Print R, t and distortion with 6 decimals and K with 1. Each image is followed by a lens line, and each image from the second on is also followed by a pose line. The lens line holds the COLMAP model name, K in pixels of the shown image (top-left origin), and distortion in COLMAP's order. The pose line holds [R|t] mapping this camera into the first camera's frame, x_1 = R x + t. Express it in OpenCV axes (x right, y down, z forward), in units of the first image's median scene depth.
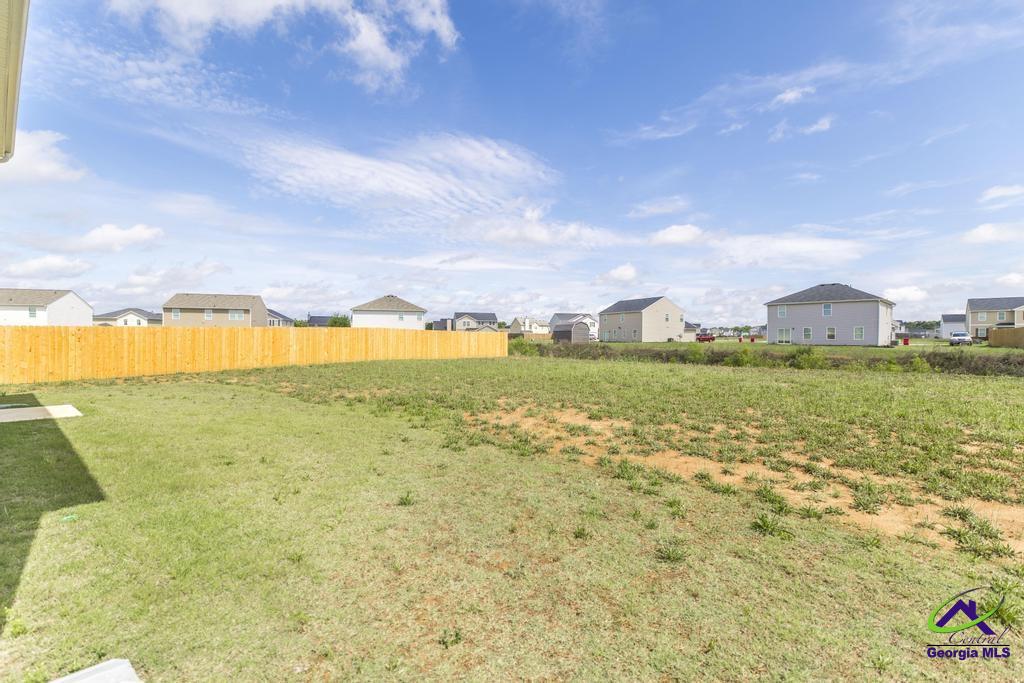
lens RADIAL K [[440.6, 0, 505.0], [0, 440.6, 366.7], [0, 0, 1]] dist [0.009461, -0.002304]
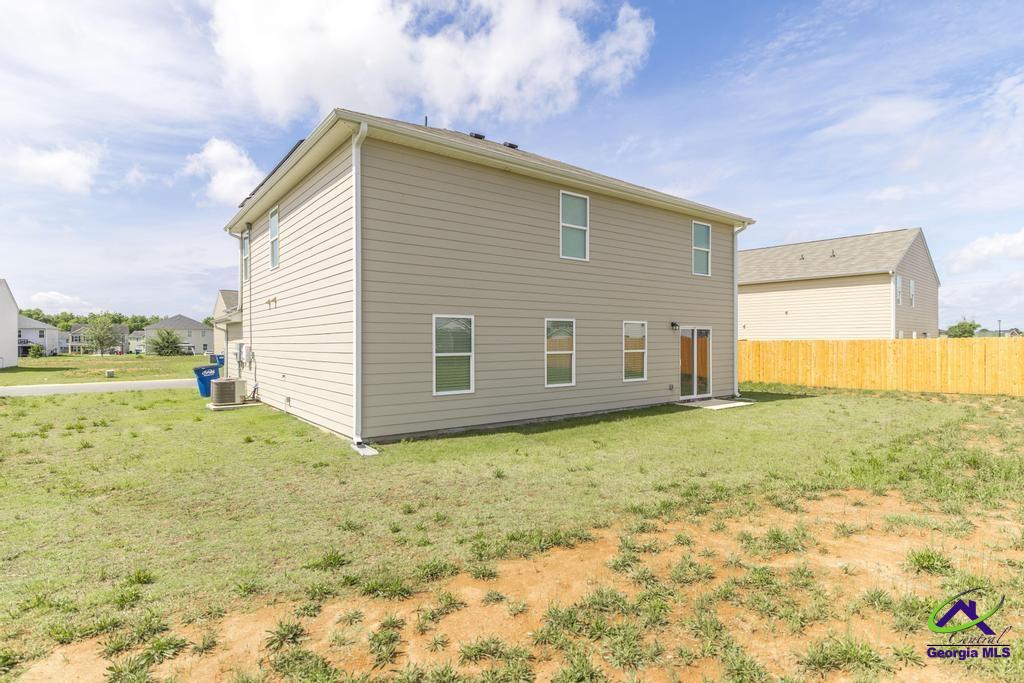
lens RADIAL K [[527.4, 0, 514.5], [0, 527.4, 341.1], [0, 0, 1]] dist [0.007126, 0.000193]
pose [[-0.184941, -0.006829, -0.982726, 1.209371], [-0.065385, 0.997846, 0.005371, -0.106350], [0.980572, 0.065248, -0.184989, 1.152186]]
